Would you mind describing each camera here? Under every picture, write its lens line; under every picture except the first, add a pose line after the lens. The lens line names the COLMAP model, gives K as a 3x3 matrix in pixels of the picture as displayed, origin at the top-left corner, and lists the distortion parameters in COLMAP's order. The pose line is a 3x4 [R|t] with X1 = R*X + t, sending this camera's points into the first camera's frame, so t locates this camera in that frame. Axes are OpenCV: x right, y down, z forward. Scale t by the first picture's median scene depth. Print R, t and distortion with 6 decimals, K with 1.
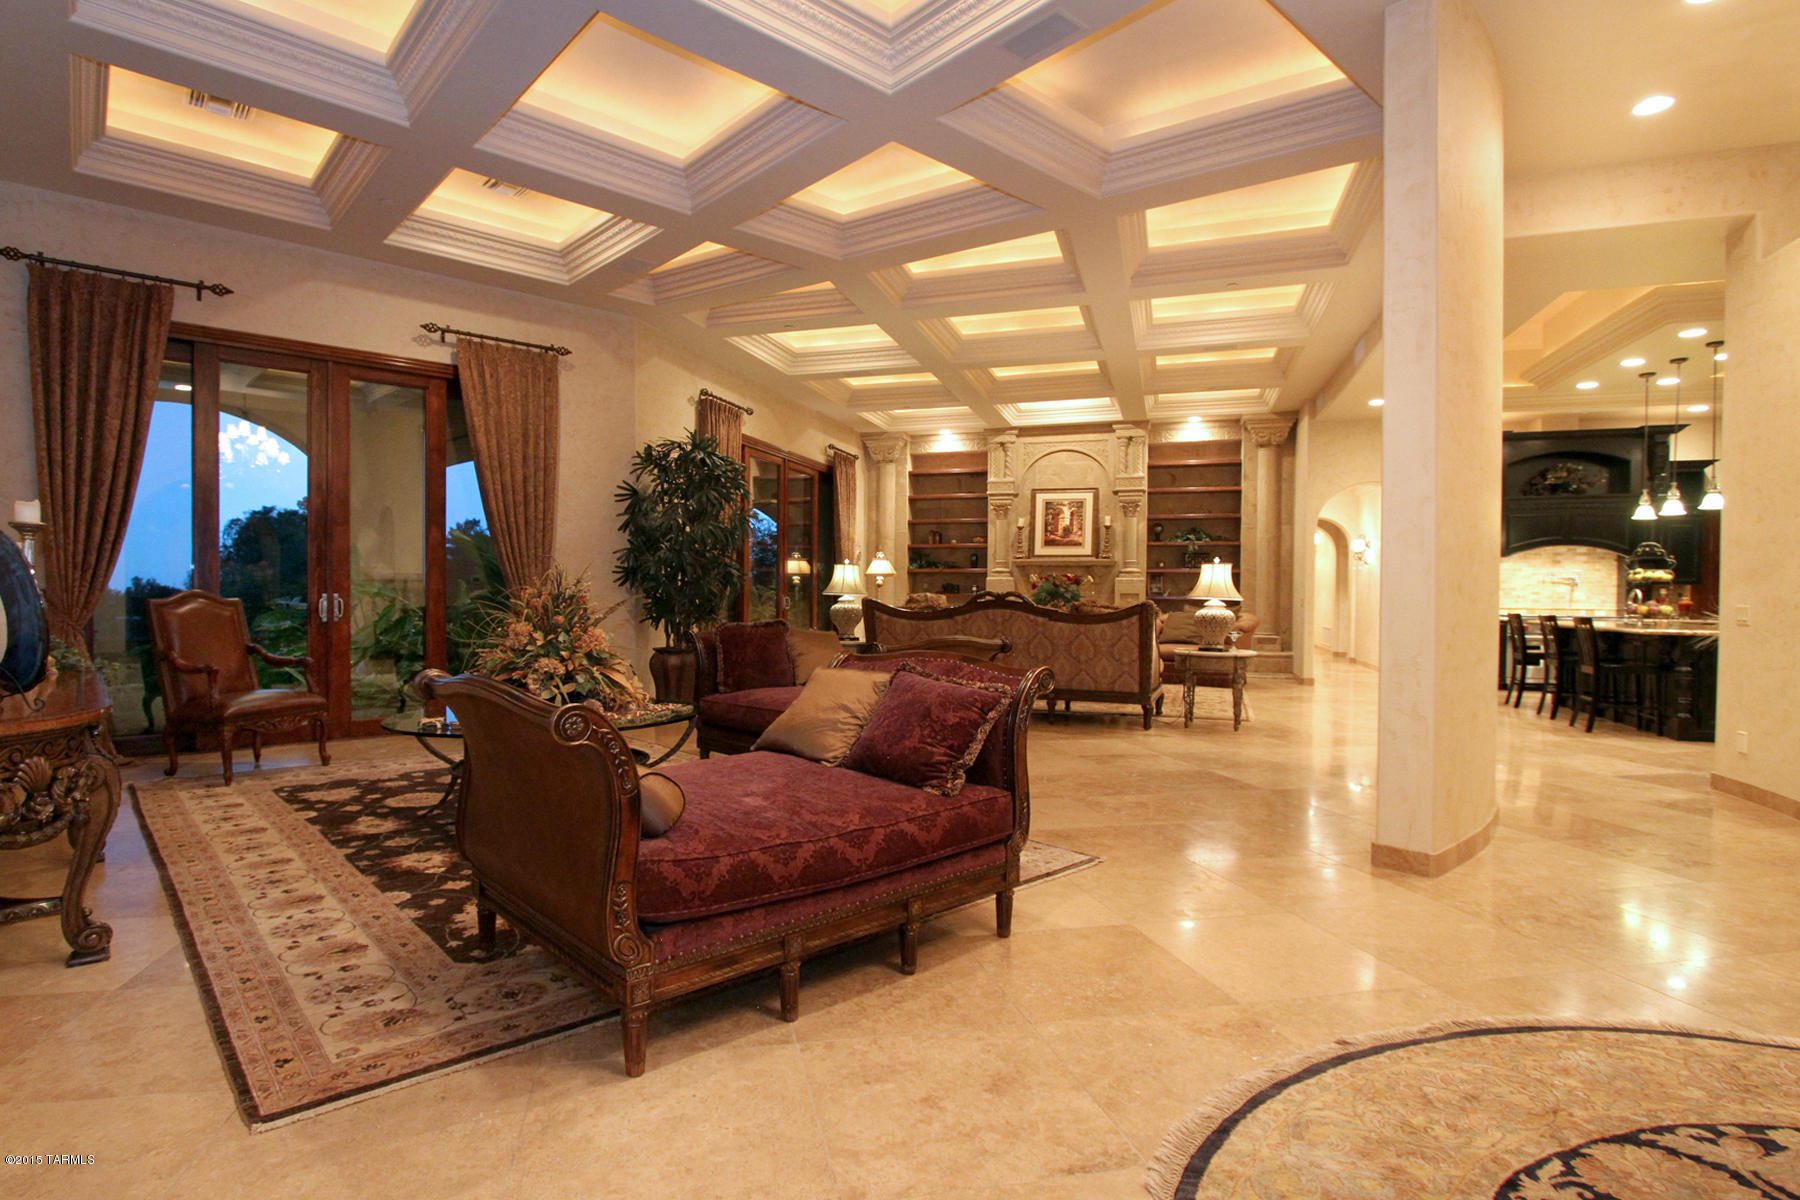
lens RADIAL K [[866.8, 0, 895.2], [0, 866.8, 596.7], [0, 0, 1]] dist [-0.012494, -0.002269]
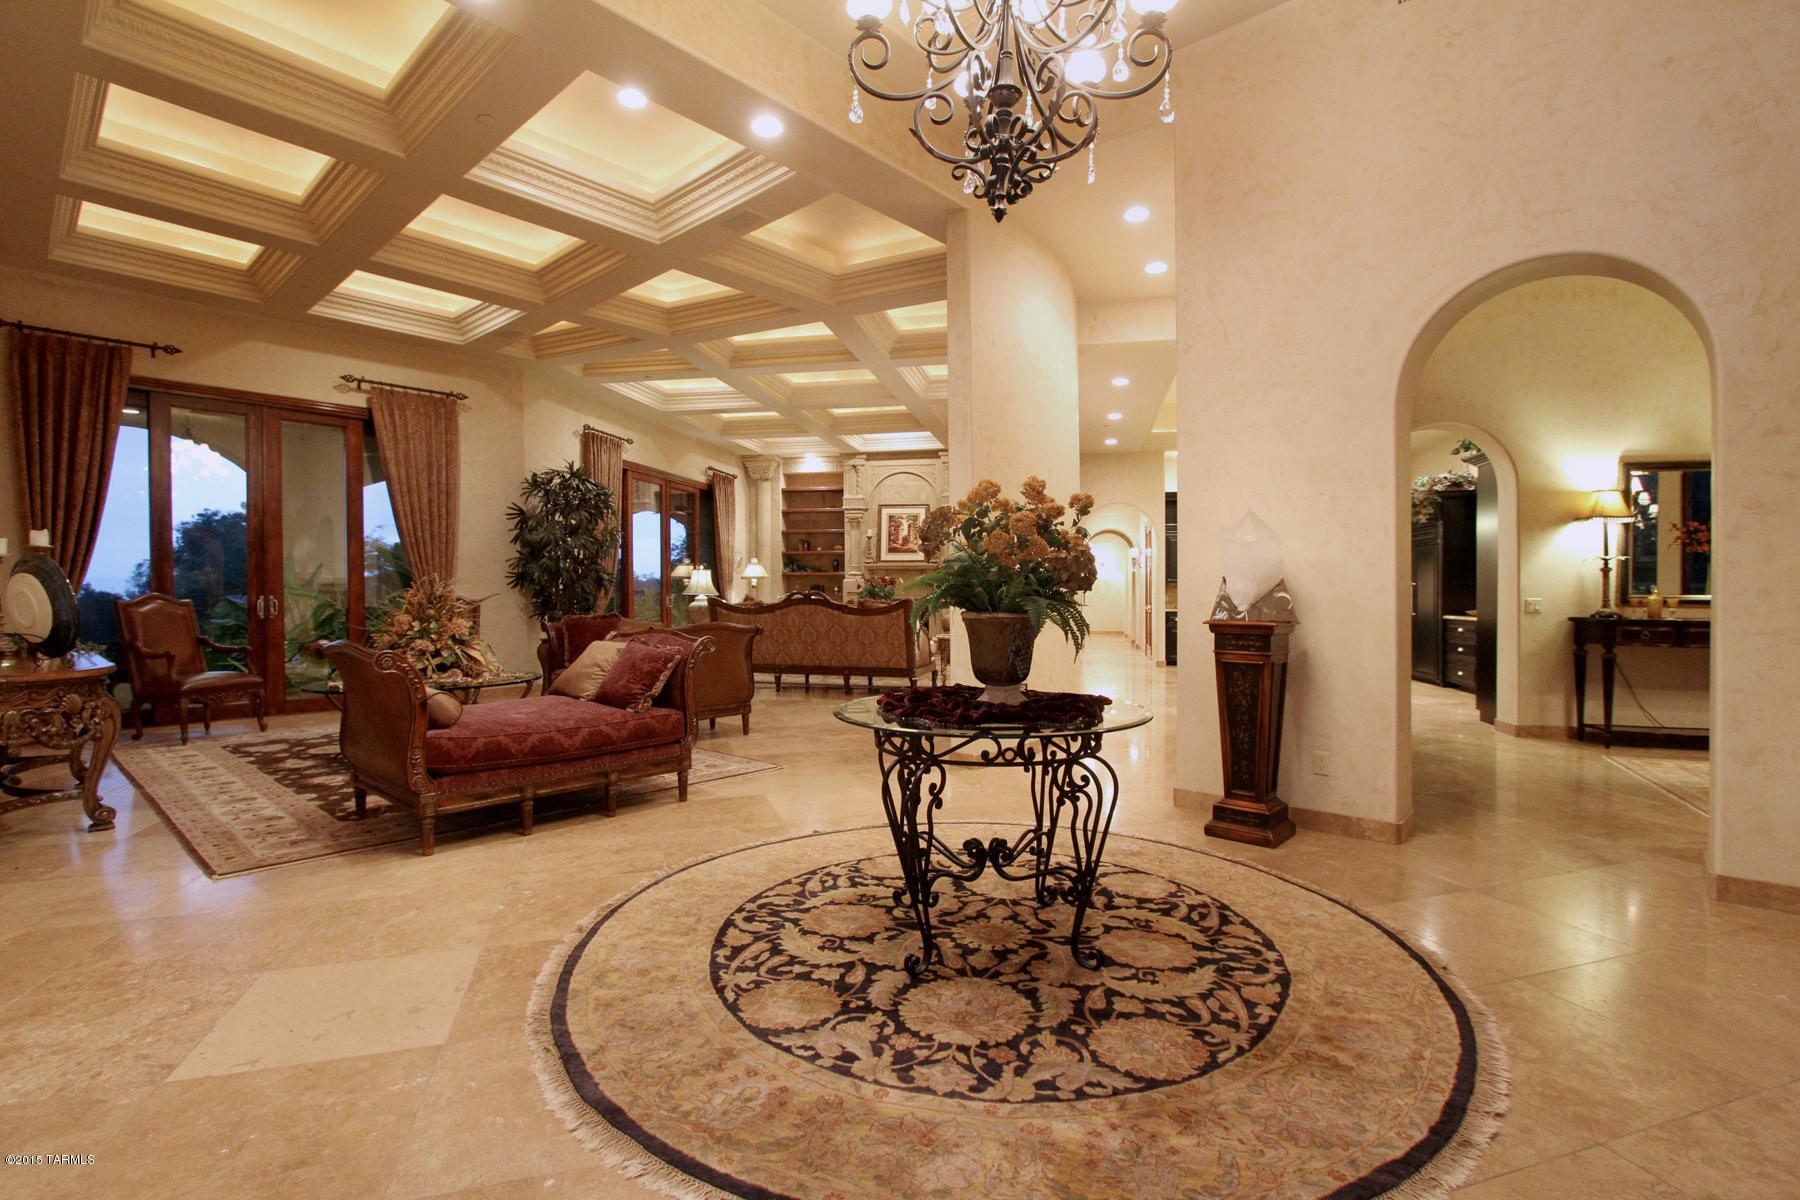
lens RADIAL K [[866.8, 0, 906.8], [0, 866.8, 605.7], [0, 0, 1]] dist [-0.012494, -0.002269]
pose [[0.998679, -0.005933, 0.051046, 0.225465], [0.005440, 0.999937, 0.009784, 0.004260], [-0.051101, -0.009493, 0.998648, -0.316903]]
